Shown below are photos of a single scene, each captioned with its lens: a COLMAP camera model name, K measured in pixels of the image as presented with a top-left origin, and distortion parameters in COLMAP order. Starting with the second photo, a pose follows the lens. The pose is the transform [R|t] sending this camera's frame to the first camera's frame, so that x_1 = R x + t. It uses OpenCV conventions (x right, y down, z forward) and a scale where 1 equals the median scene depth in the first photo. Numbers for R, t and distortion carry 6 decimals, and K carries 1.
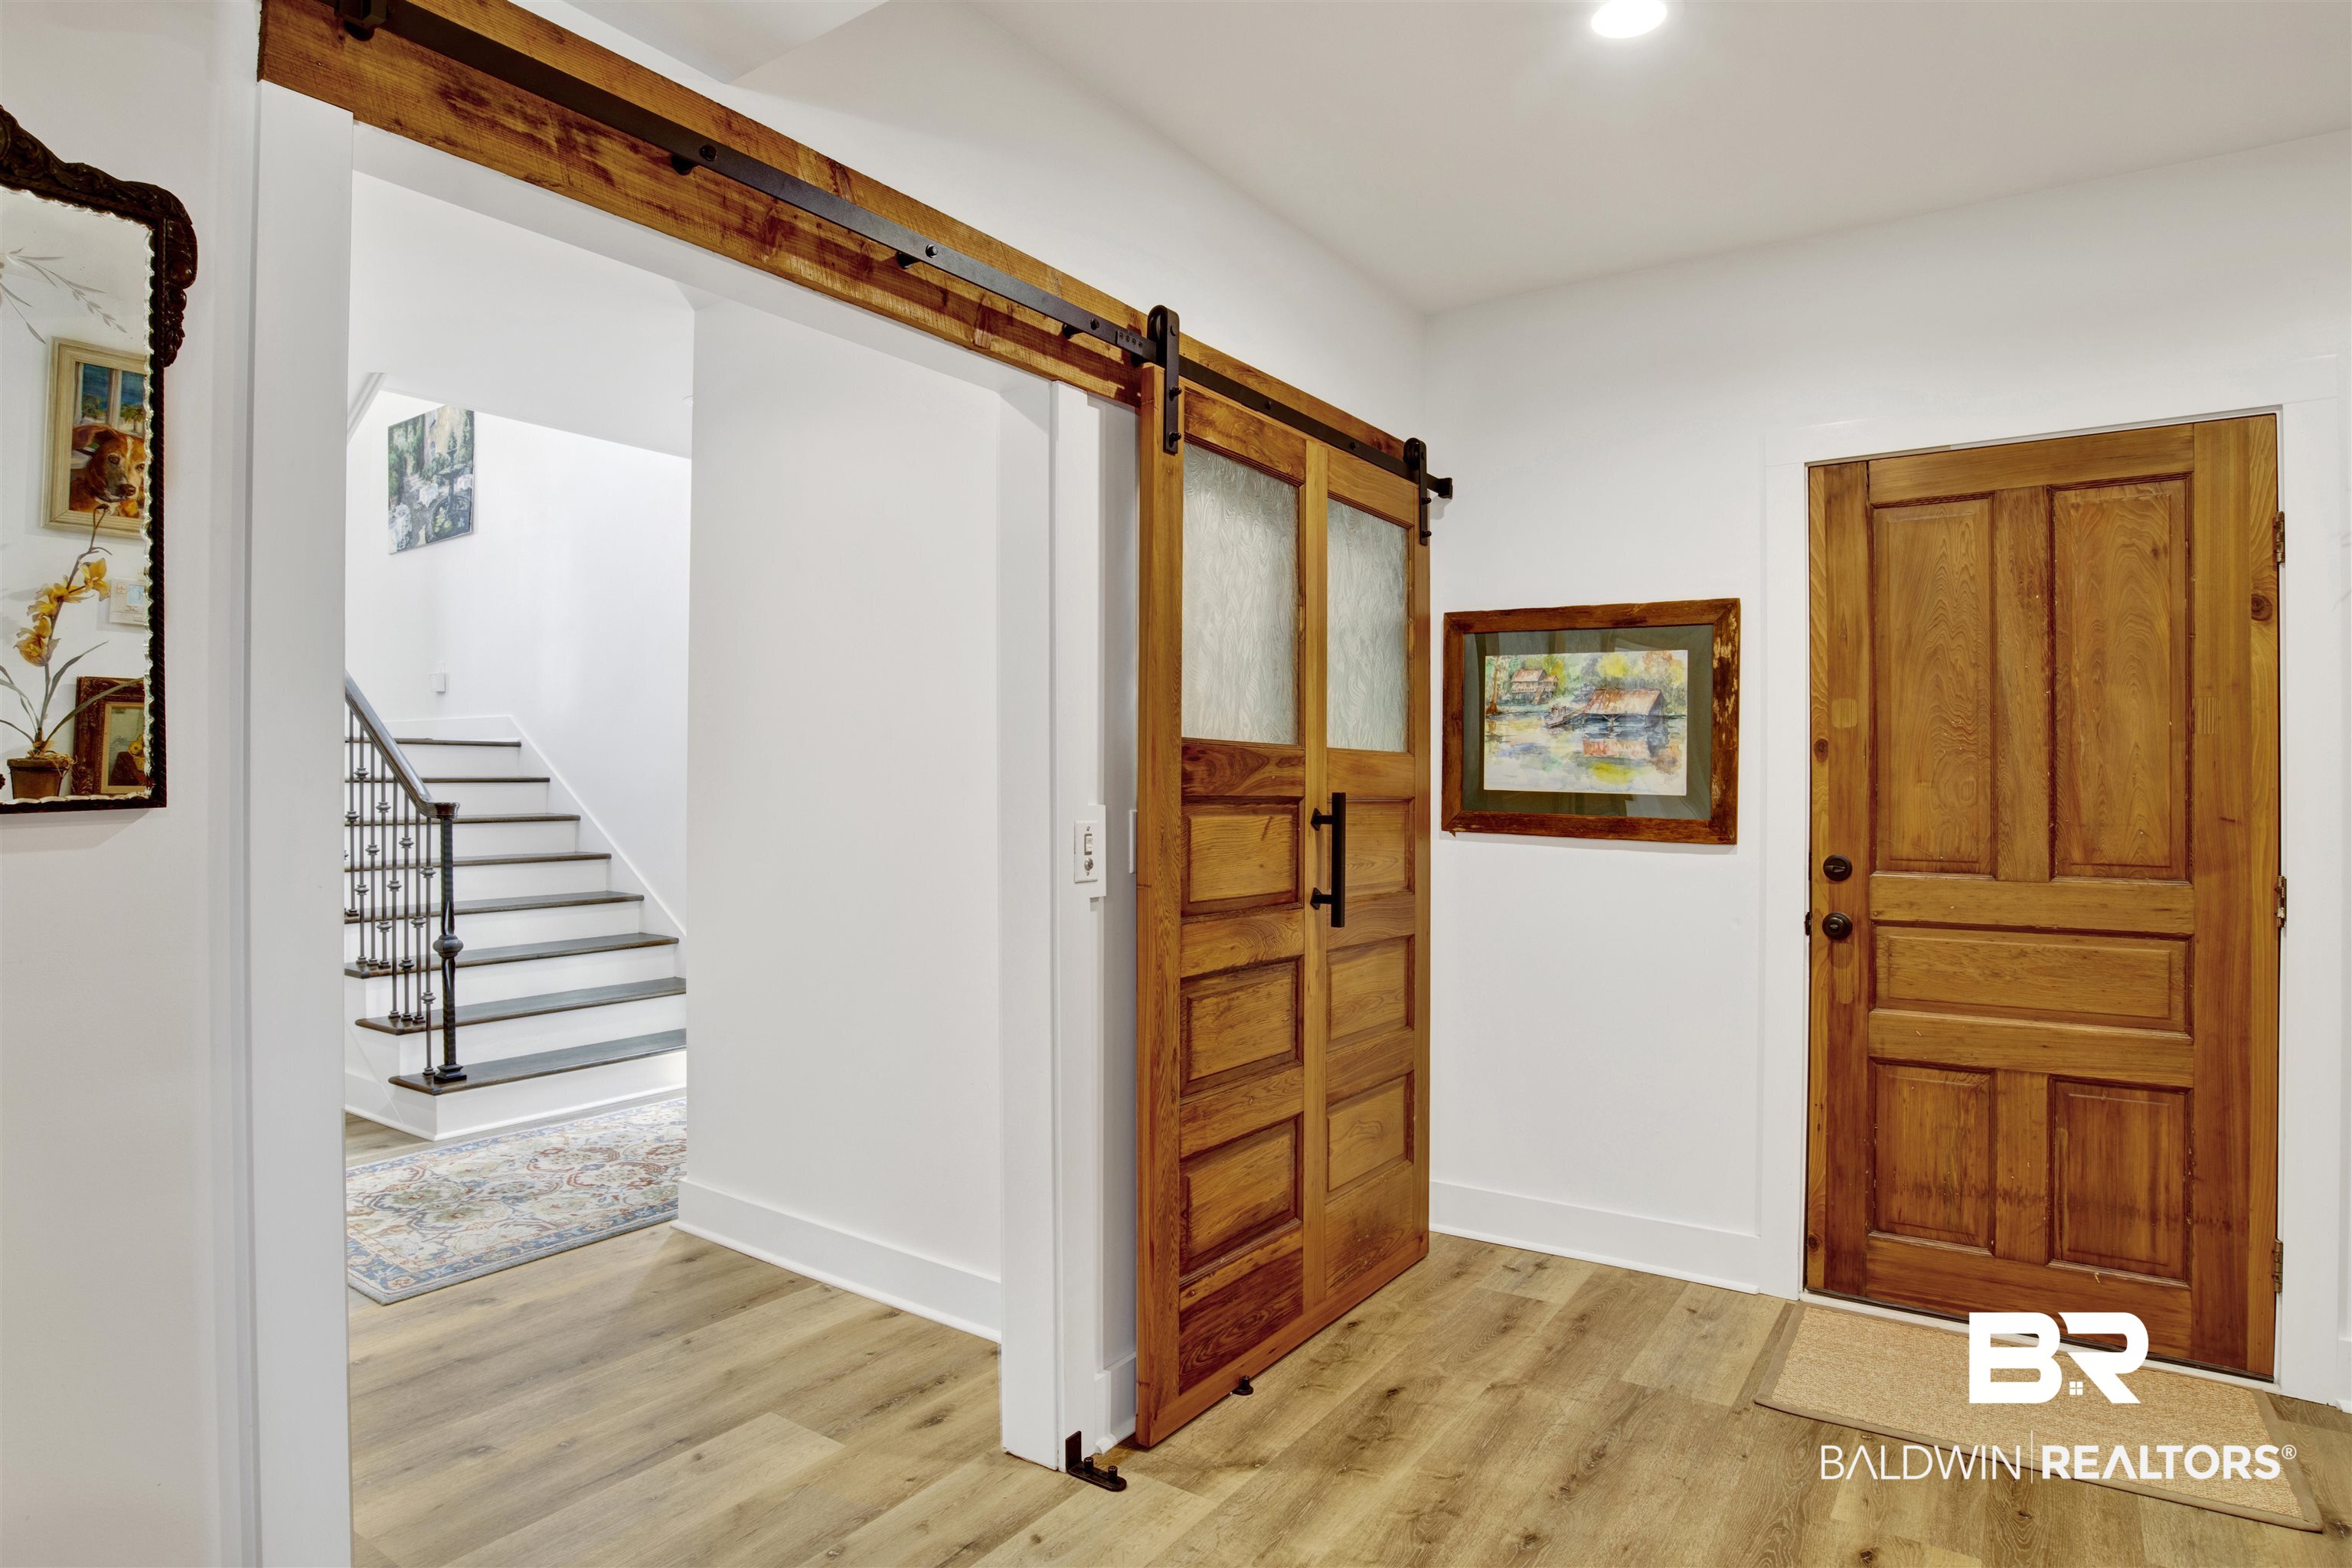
lens RADIAL K [[1300.6, 0, 1182.1], [0, 1300.6, 777.8], [0, 0, 1]] dist [-0.061561, -0.001649]
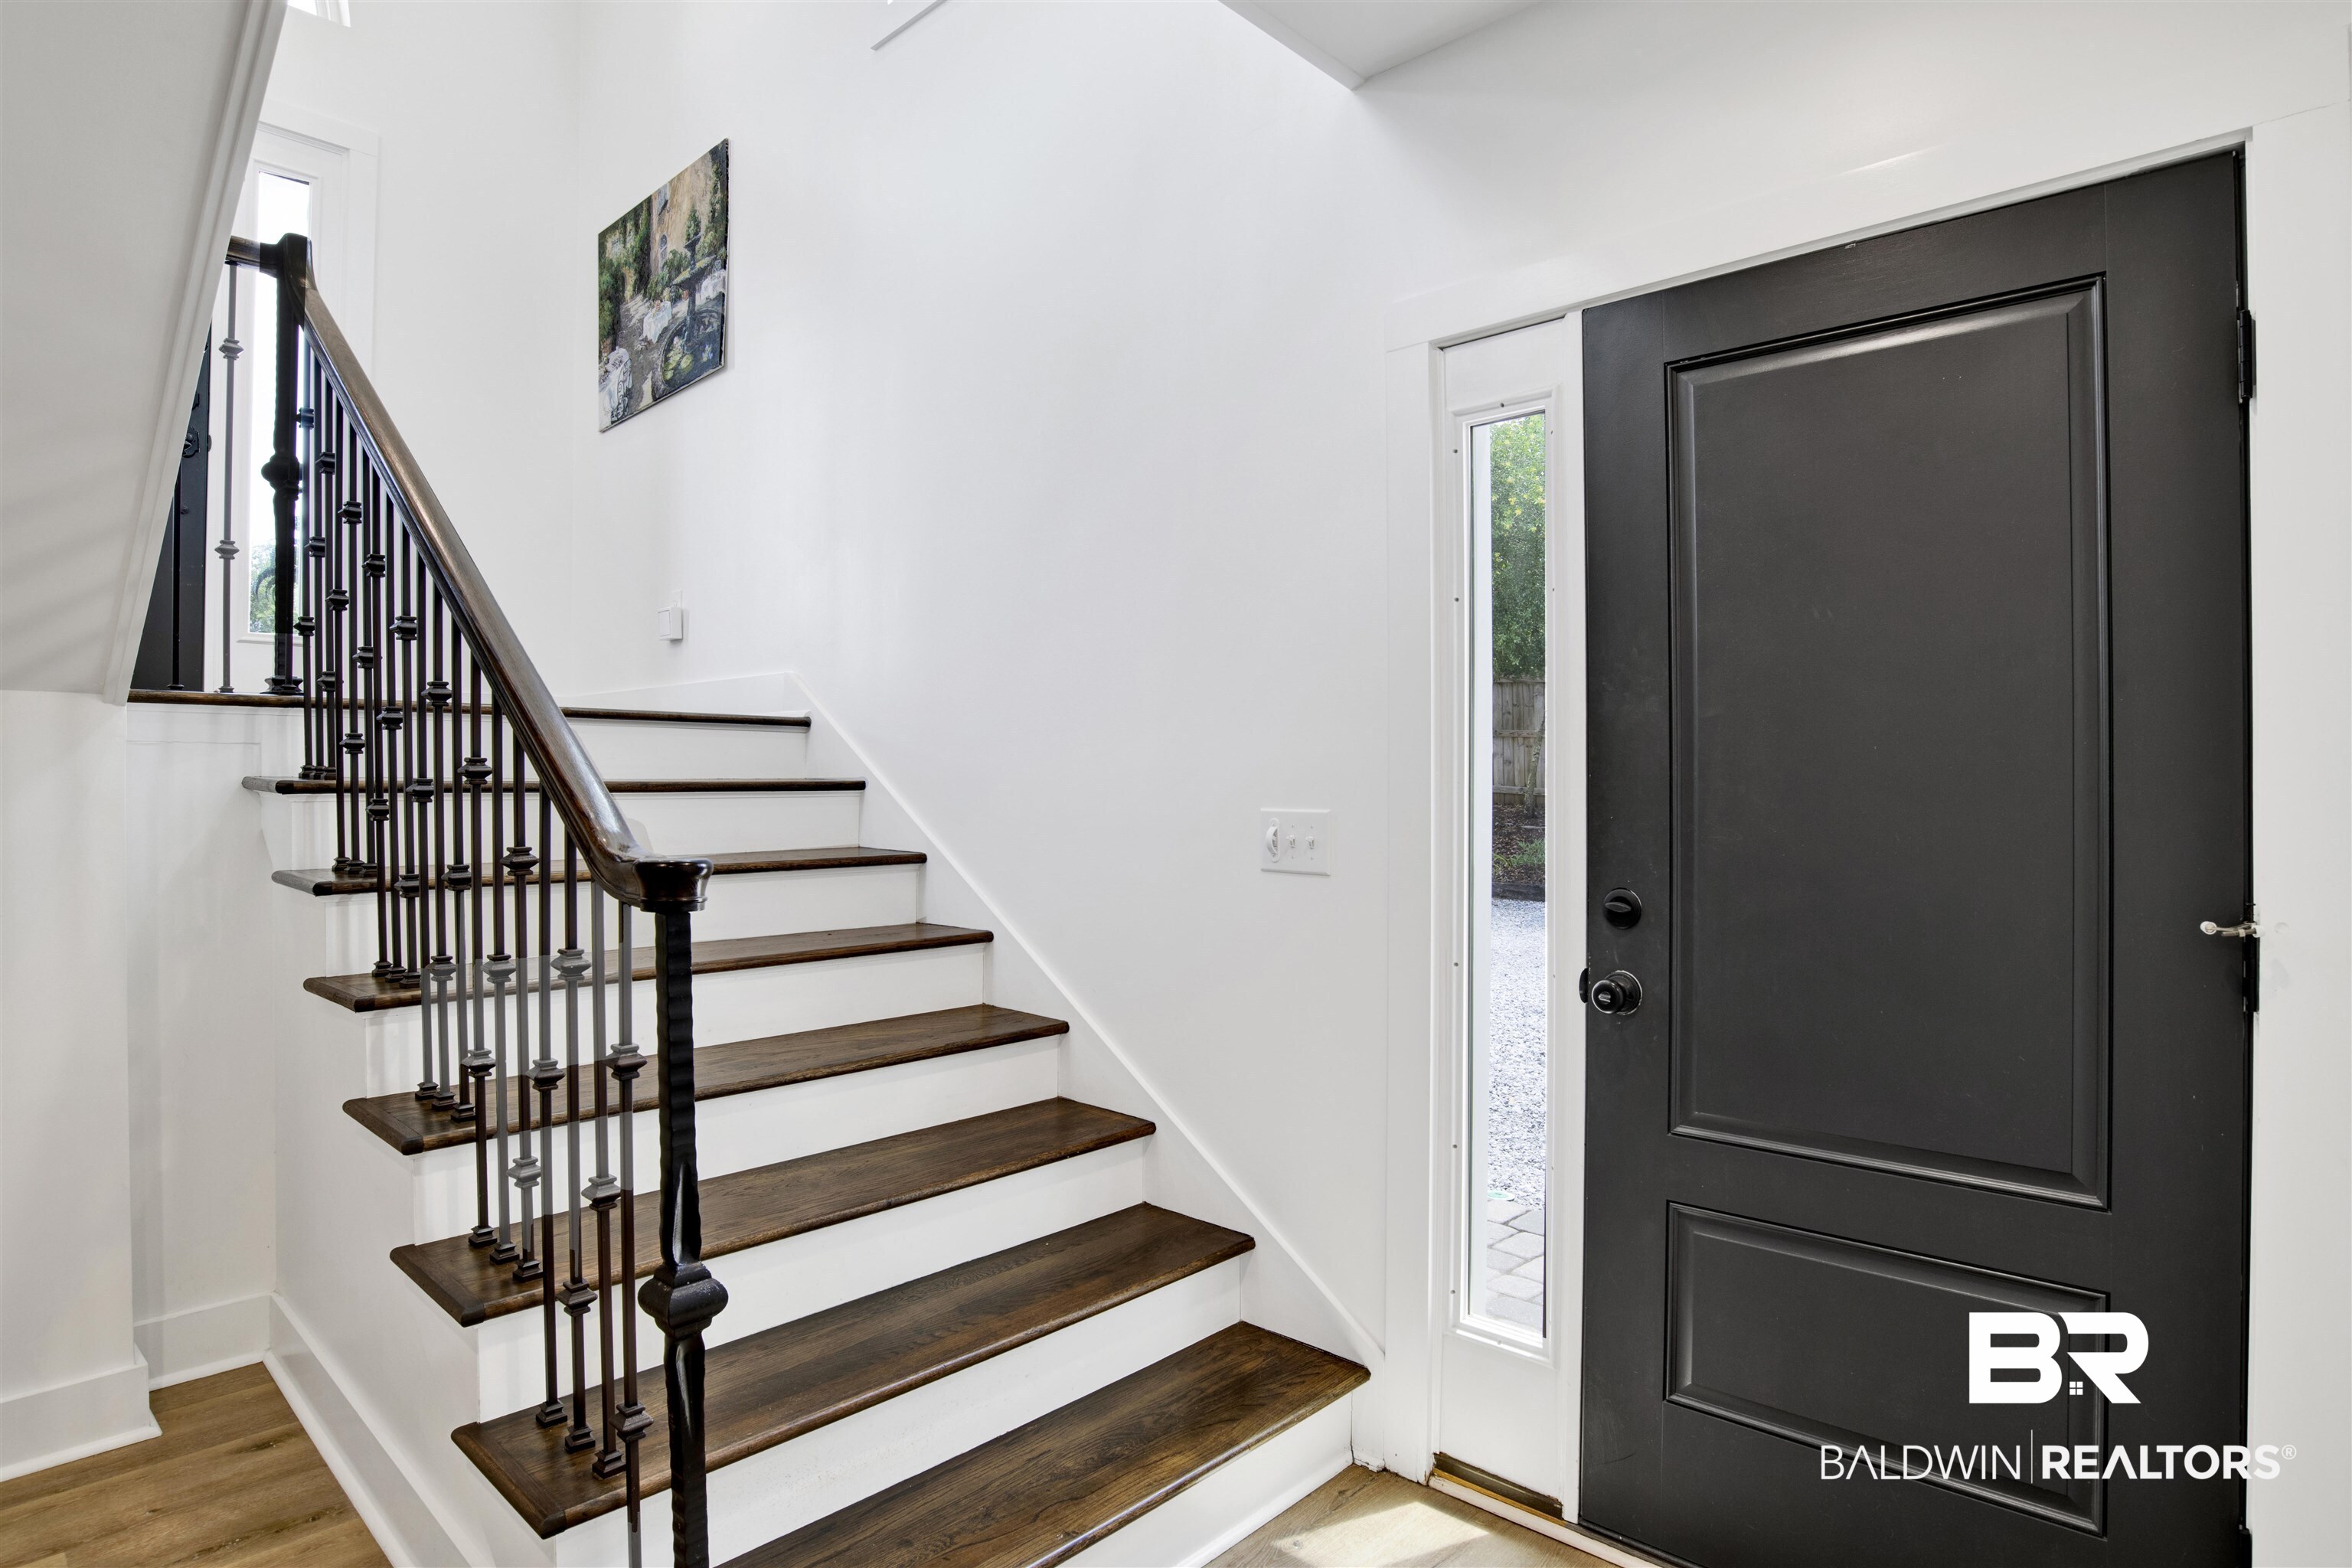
lens RADIAL K [[1260.0, 0, 1171.4], [0, 1260.0, 789.4], [0, 0, 1]] dist [-0.060179, -0.000702]
pose [[0.987632, 0.000149, -0.156788, -0.258370], [0.000723, 0.999985, 0.005509, 0.000457], [0.156786, -0.005554, 0.987617, 0.454042]]
